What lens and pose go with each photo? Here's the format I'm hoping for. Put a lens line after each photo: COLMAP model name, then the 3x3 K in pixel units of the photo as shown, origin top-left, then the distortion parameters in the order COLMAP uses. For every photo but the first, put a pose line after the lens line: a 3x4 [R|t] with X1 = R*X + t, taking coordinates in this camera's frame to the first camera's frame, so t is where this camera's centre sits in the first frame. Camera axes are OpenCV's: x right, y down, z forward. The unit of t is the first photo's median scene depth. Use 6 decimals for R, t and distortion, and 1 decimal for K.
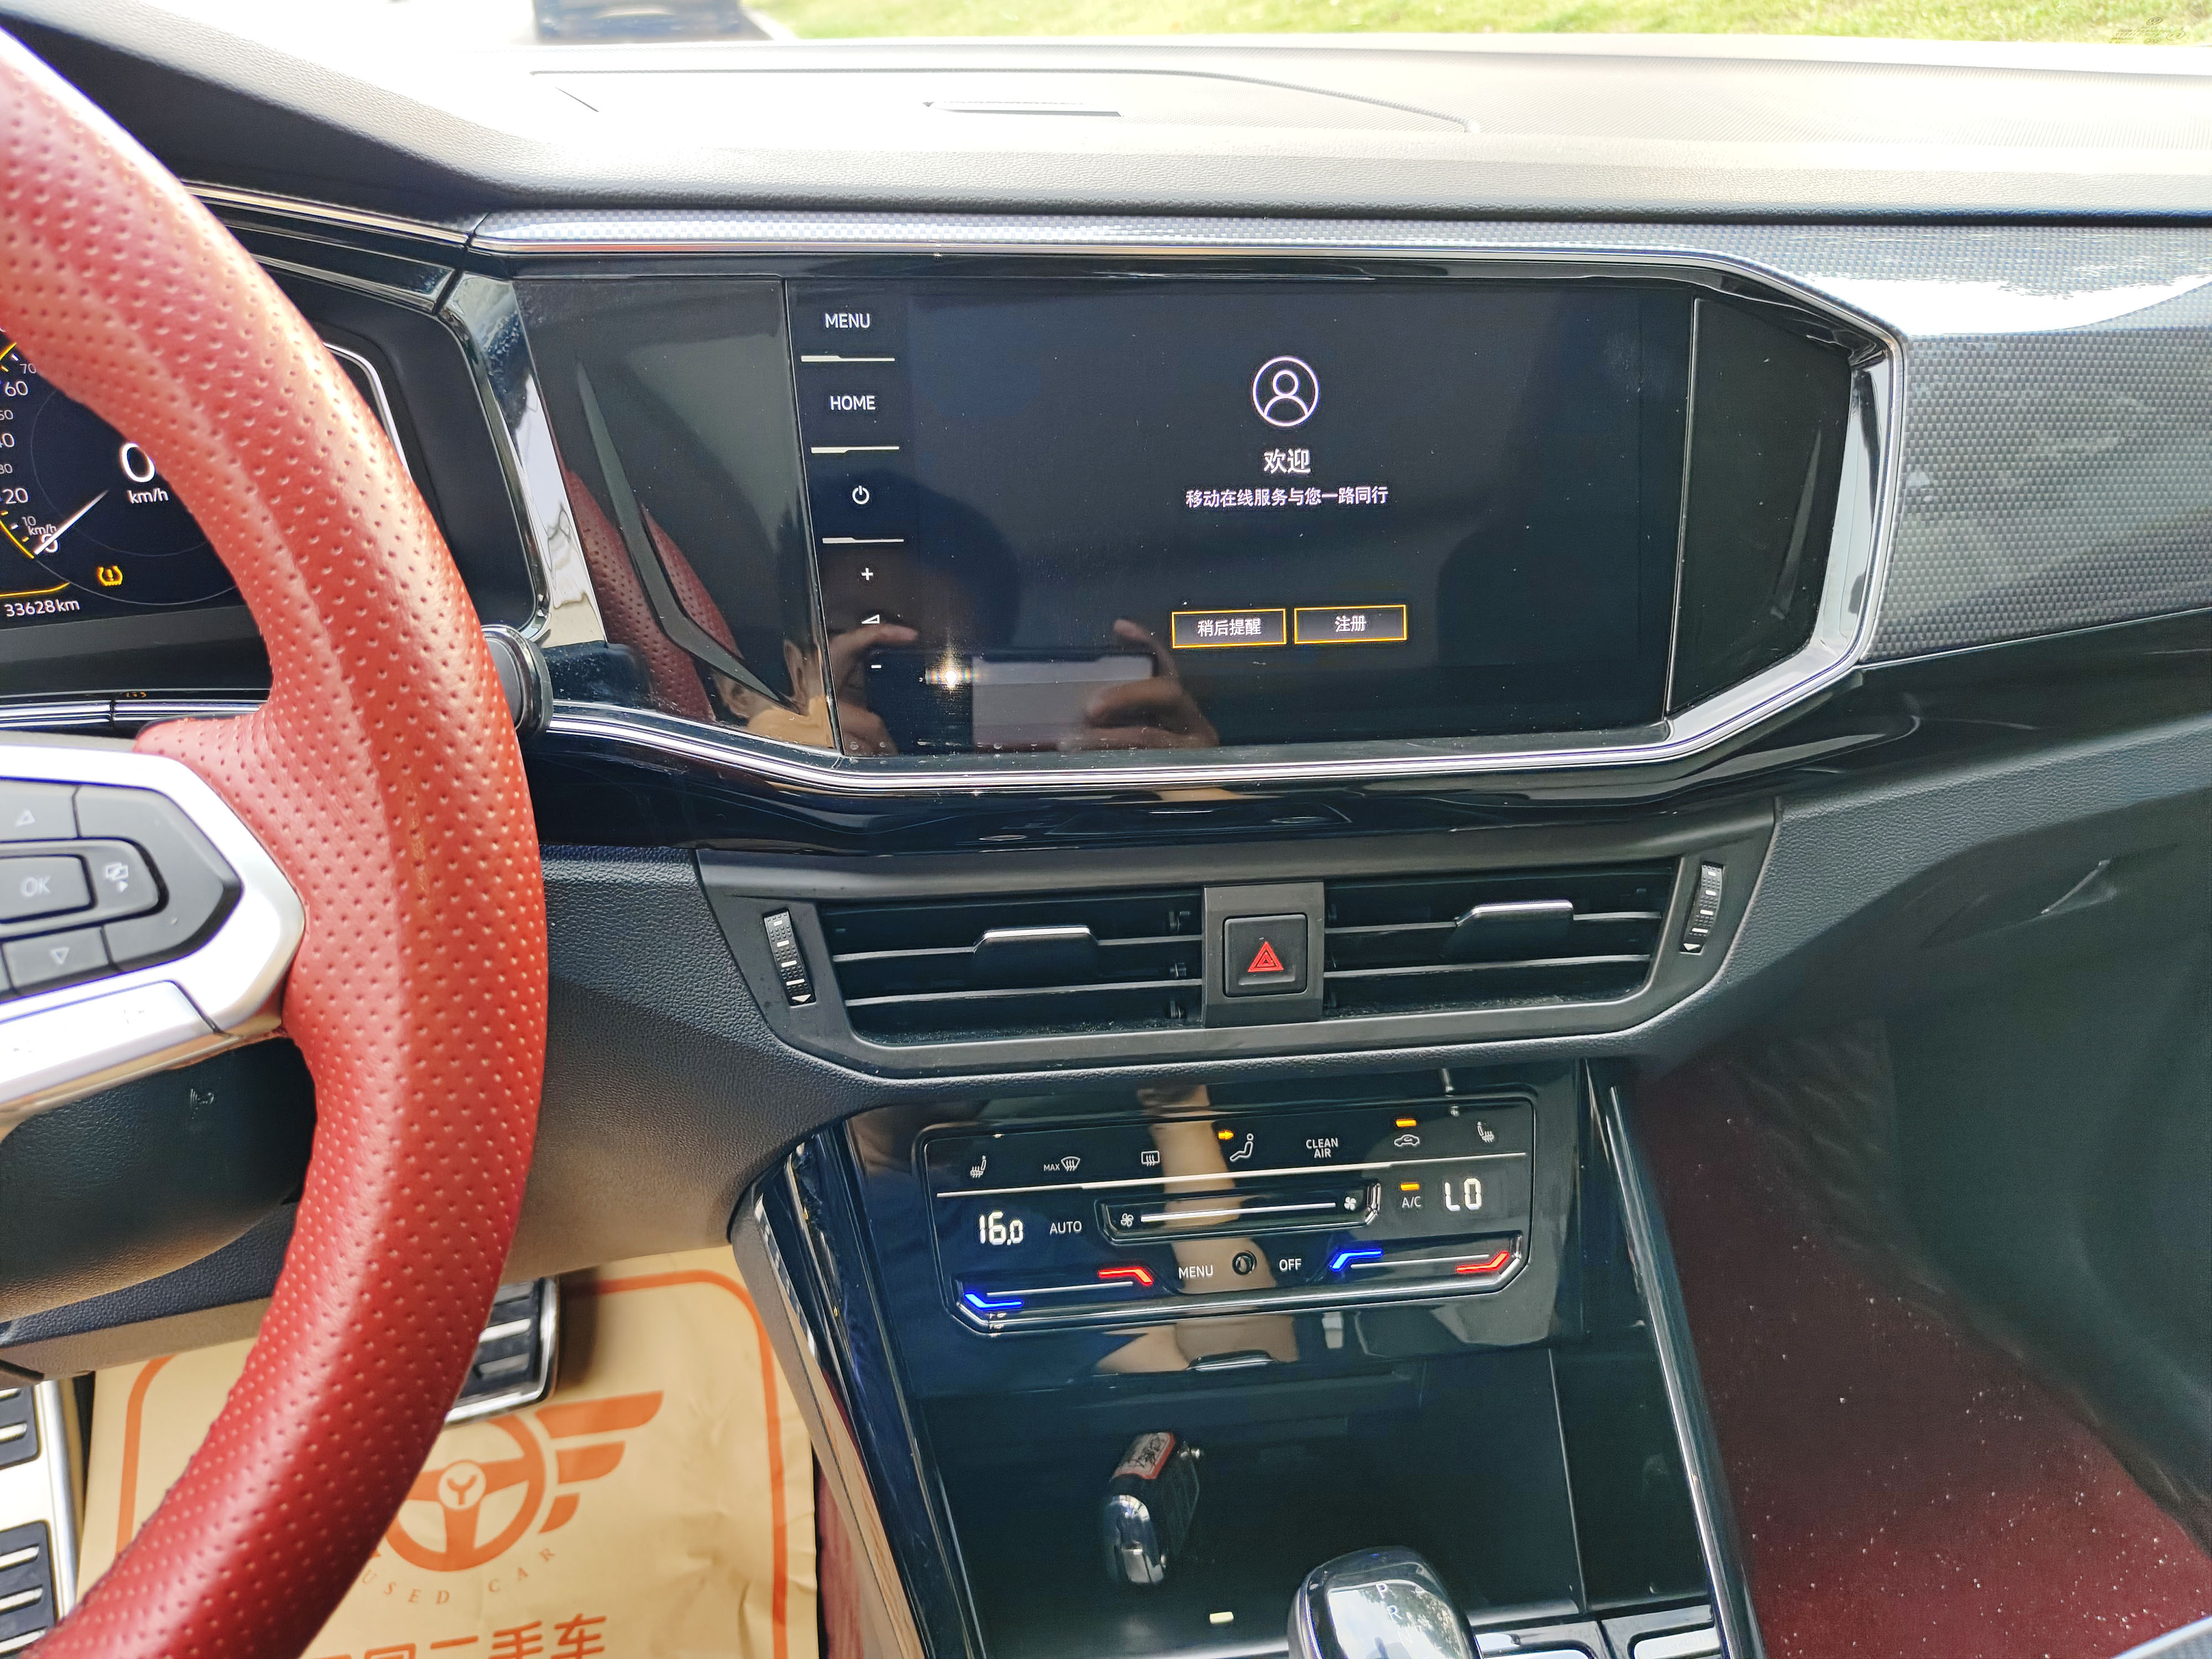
lens RADIAL K [[1556.8, 0, 1104.1], [0, 1556.8, 844.3], [0, 0, 1]] dist [0.010330, -0.022583]
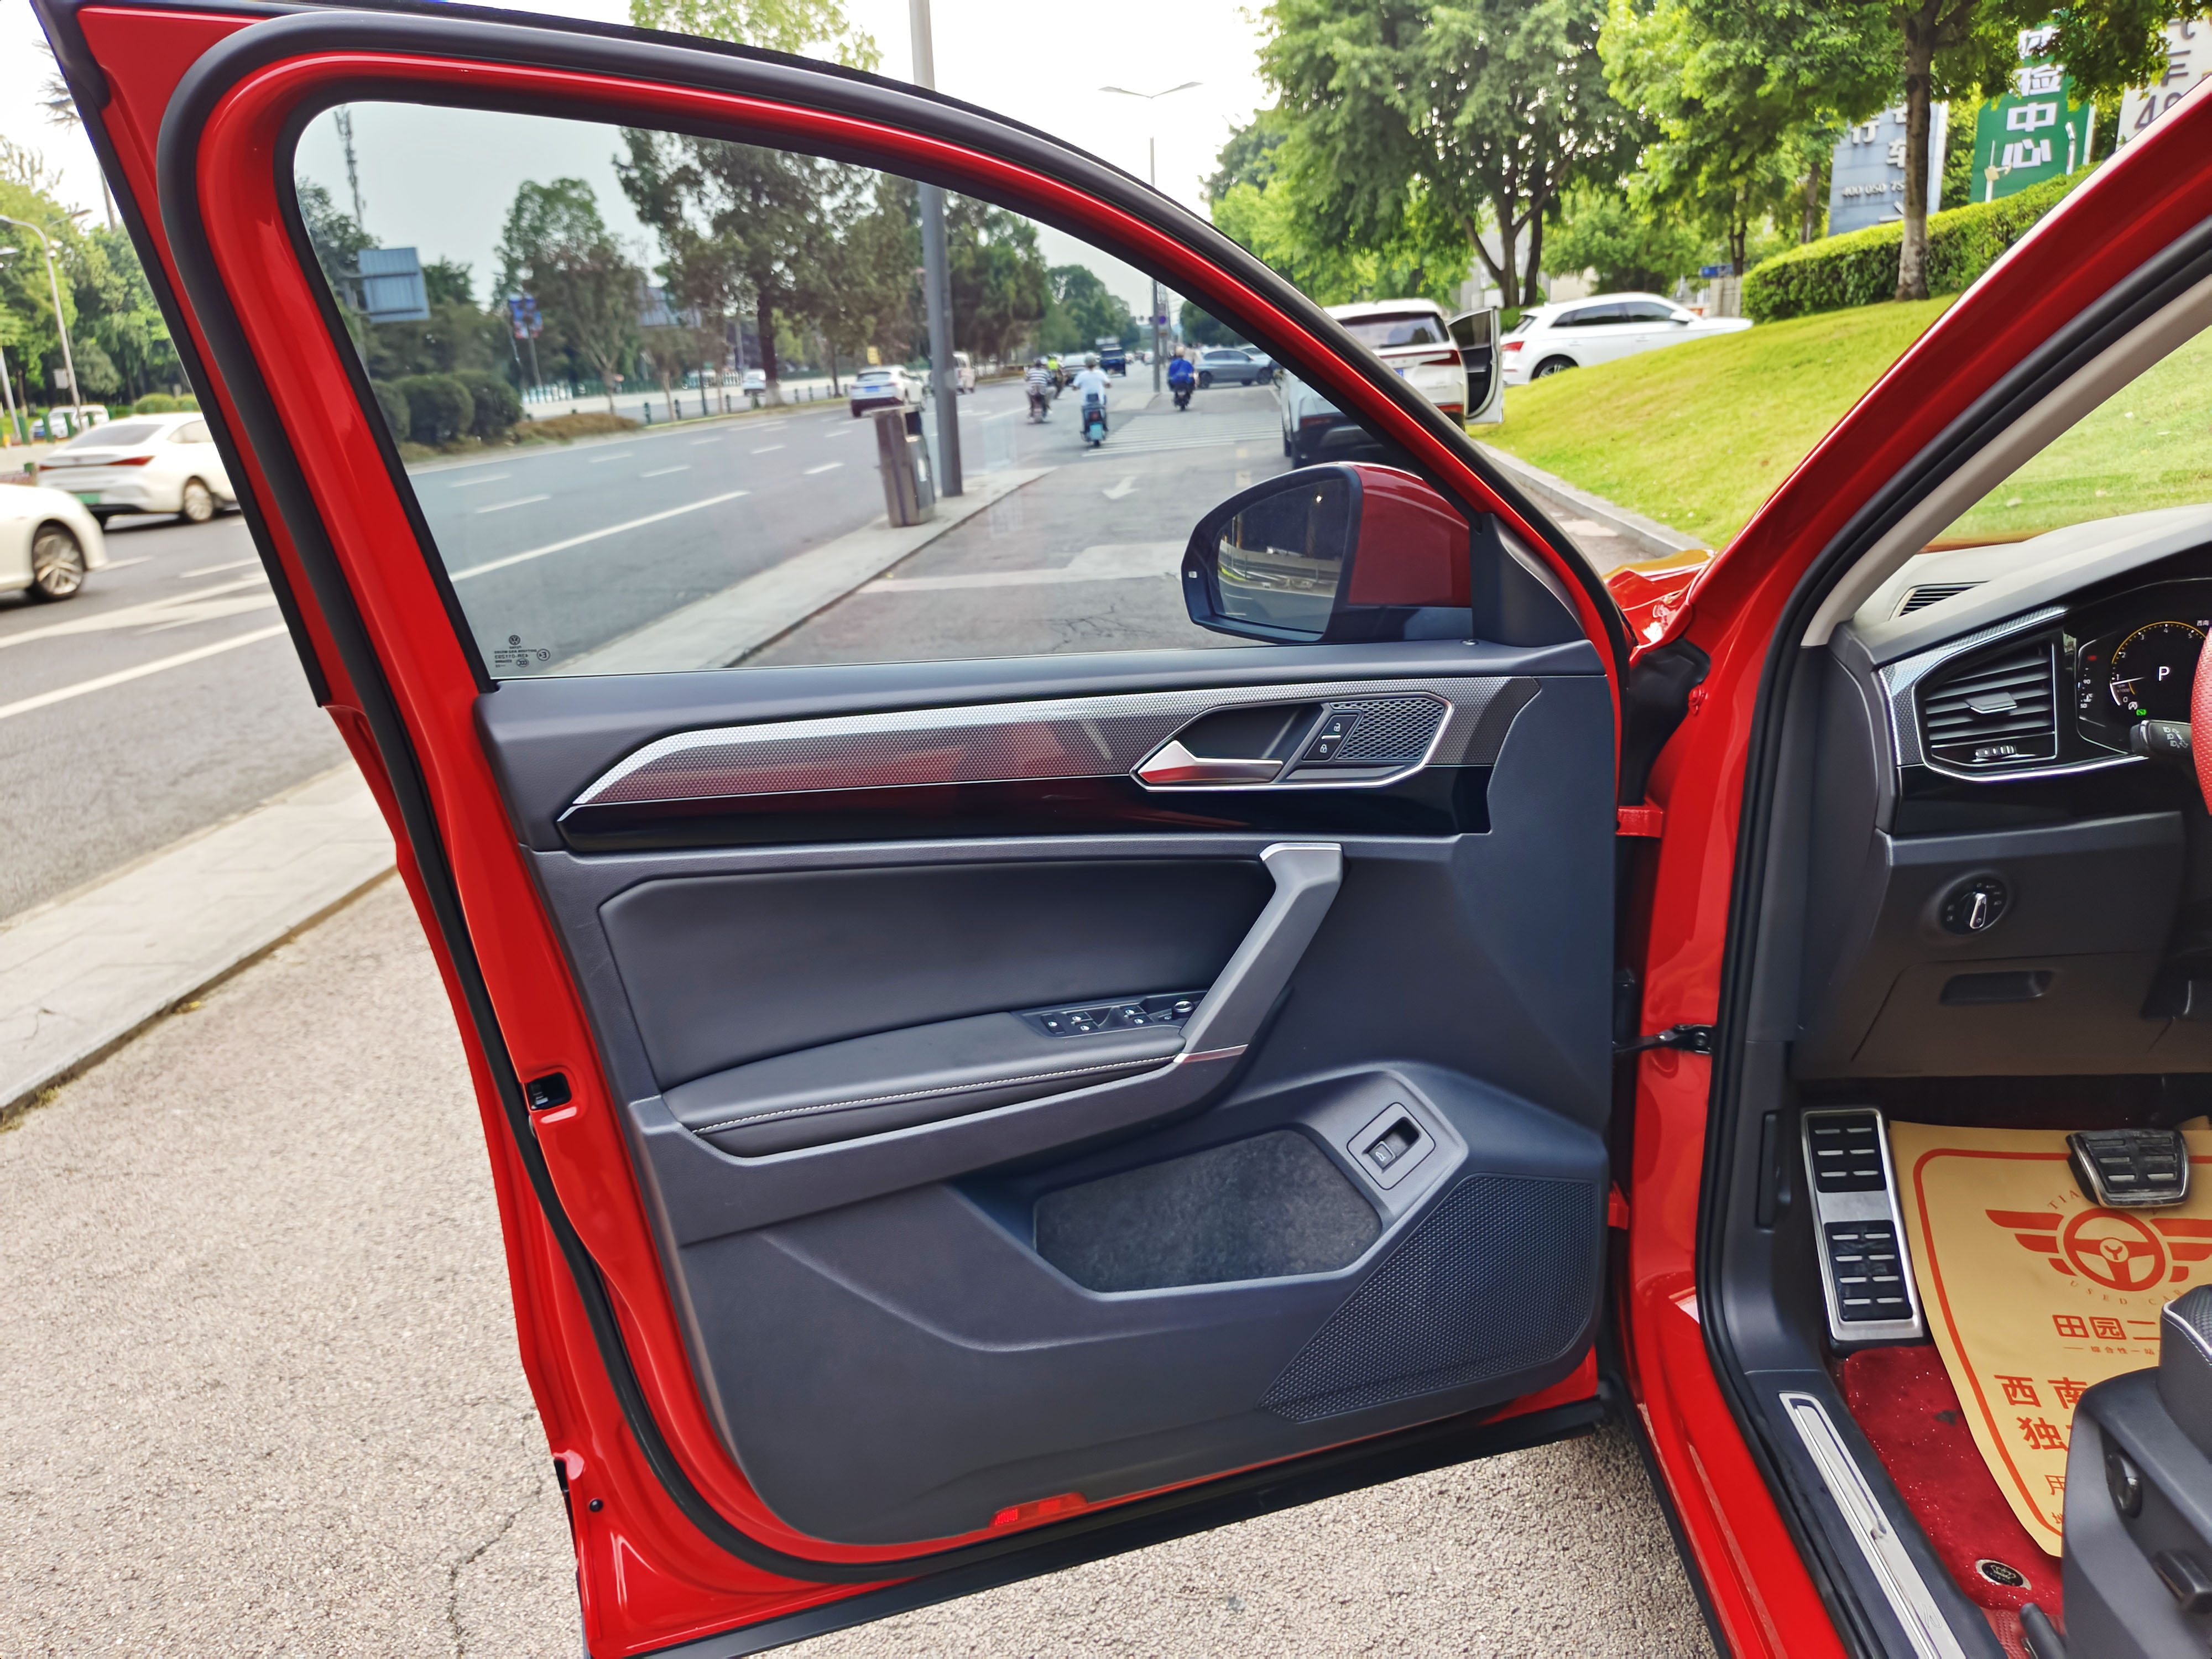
lens RADIAL K [[1538.9, 0, 1068.8], [0, 1538.9, 826.9], [0, 0, 1]] dist [0.009807, -0.022683]
pose [[0.921831, 0.048110, -0.384595, -1.545378], [-0.139061, 0.967256, -0.212317, 0.862483], [0.361787, 0.249202, 0.898336, -2.054016]]
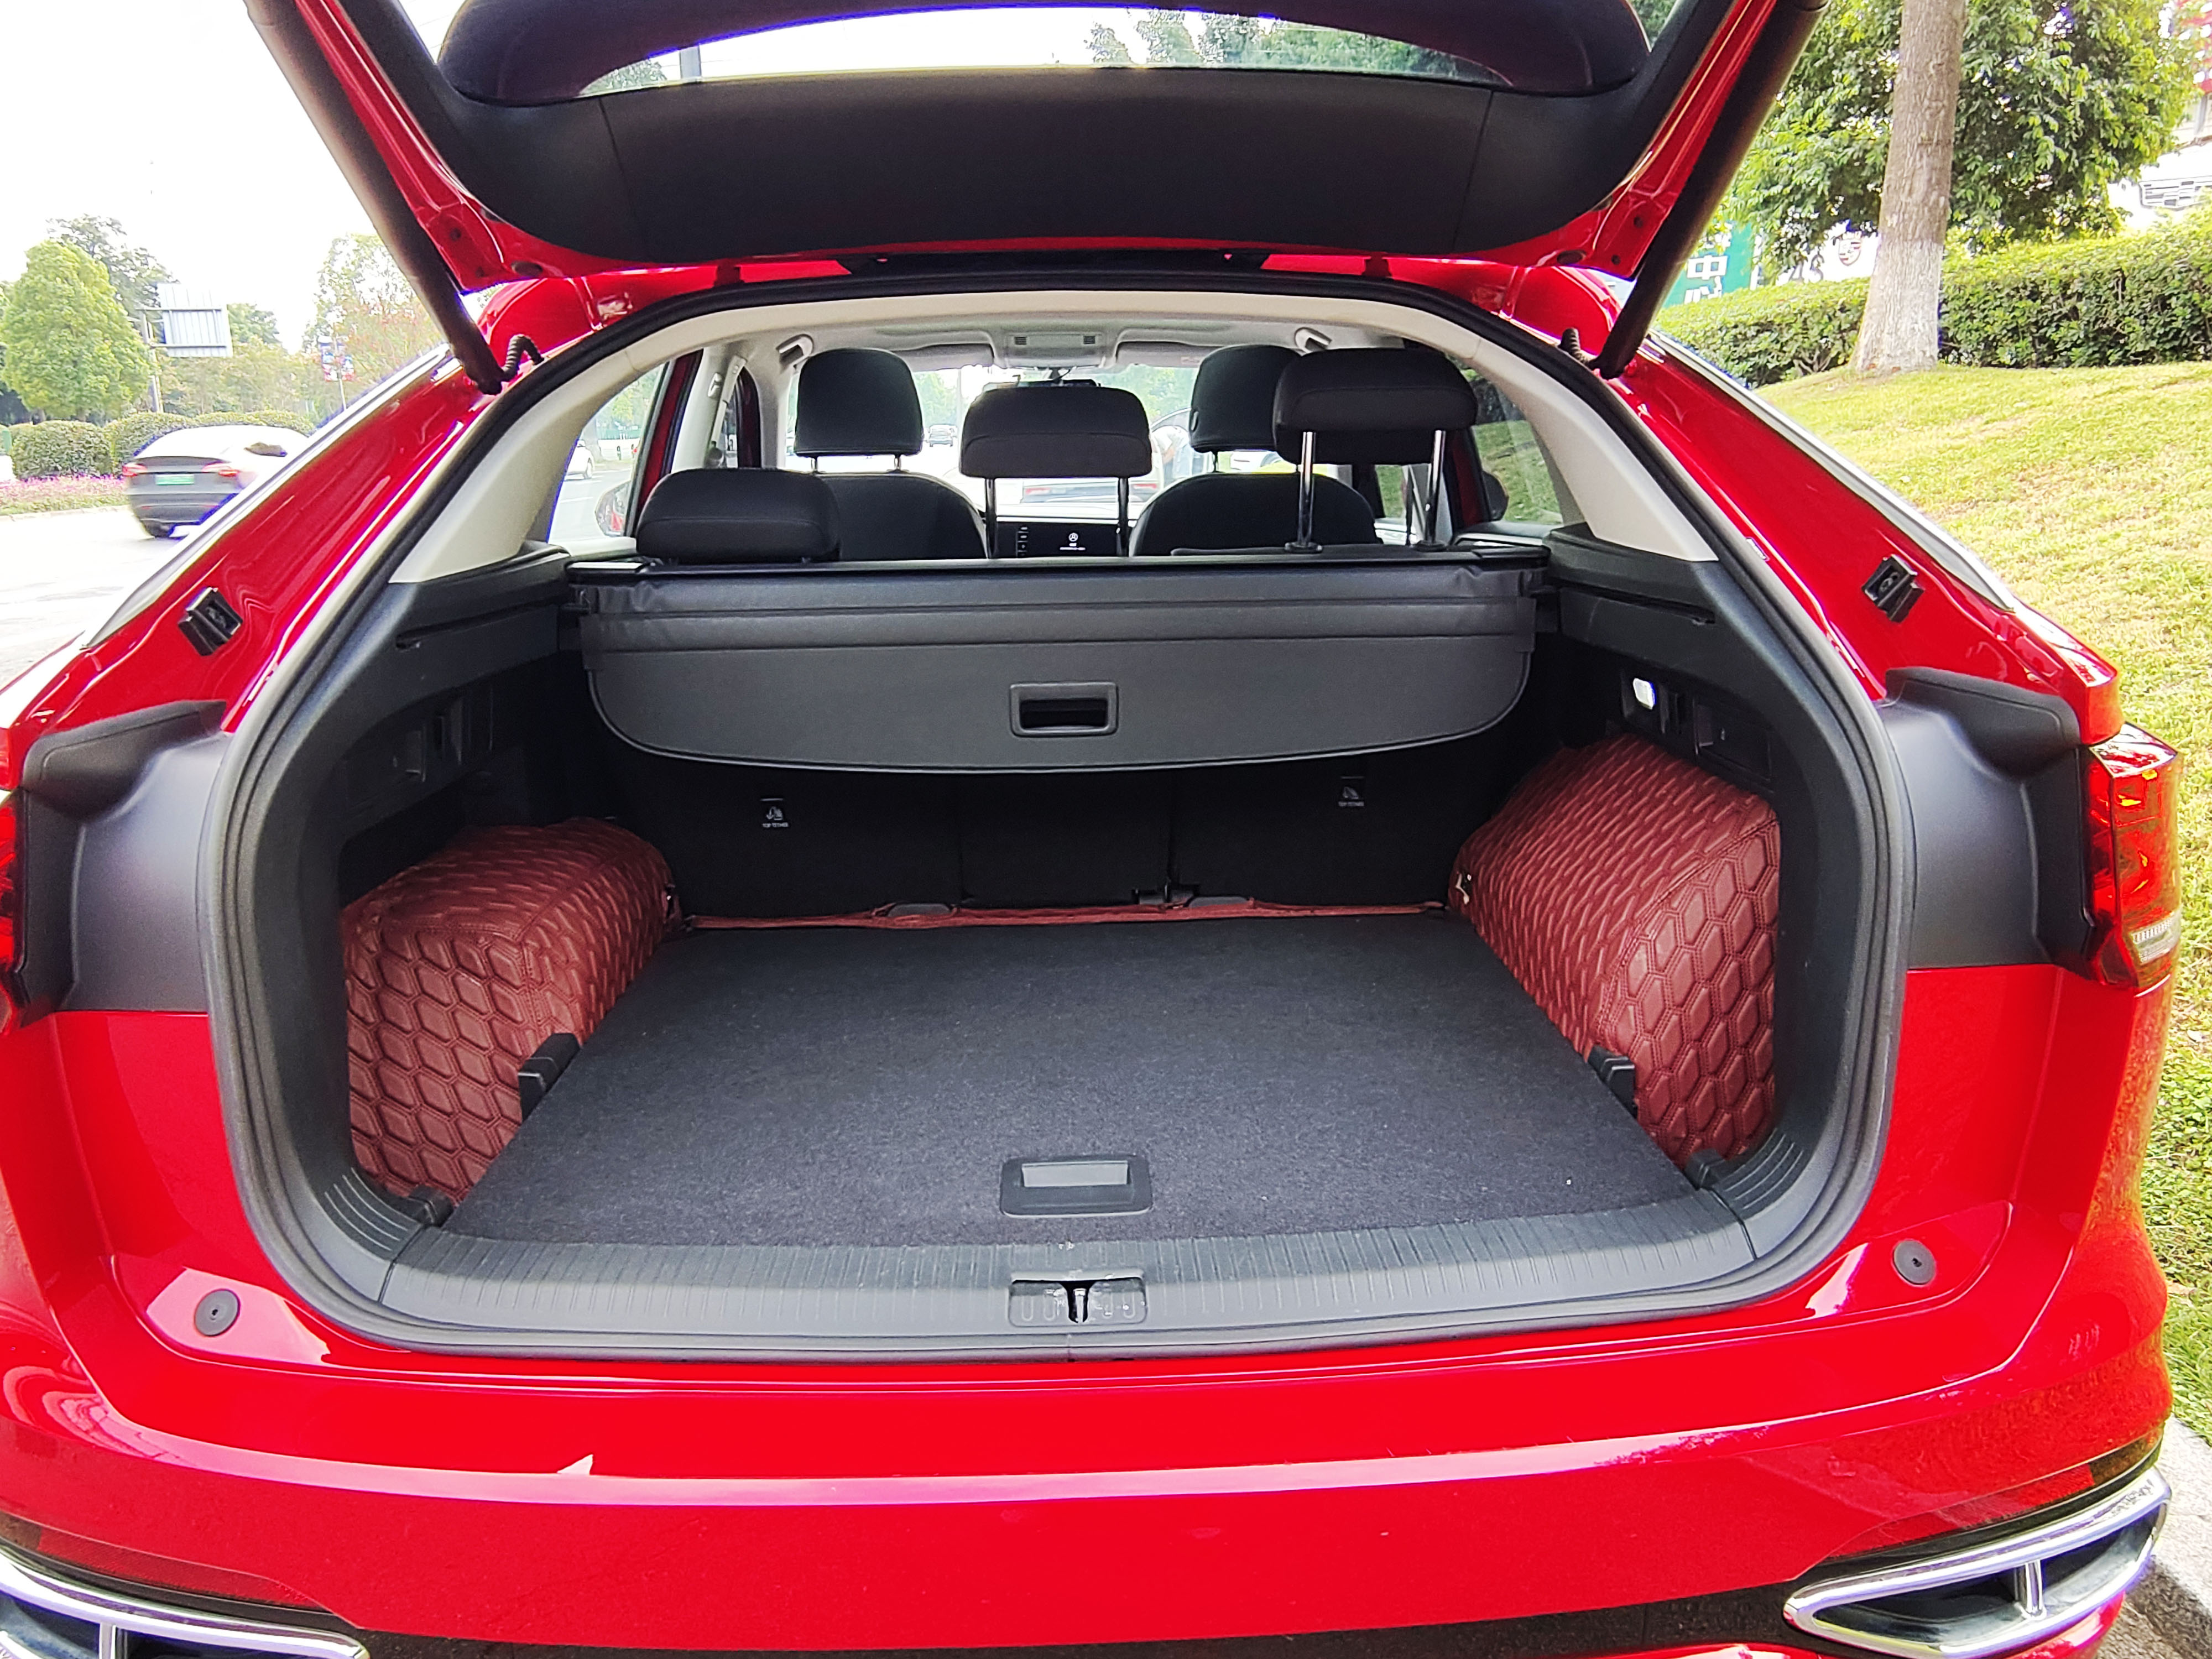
lens RADIAL K [[1500.3, 0, 1106.0], [0, 1500.3, 829.5], [0, 0, 1]] dist [0.015330, -0.004667]
pose [[0.966072, 0.047127, -0.253938, 2.203779], [-0.117223, 0.956116, -0.268518, 3.040078], [0.230139, 0.289175, 0.929201, -5.475834]]
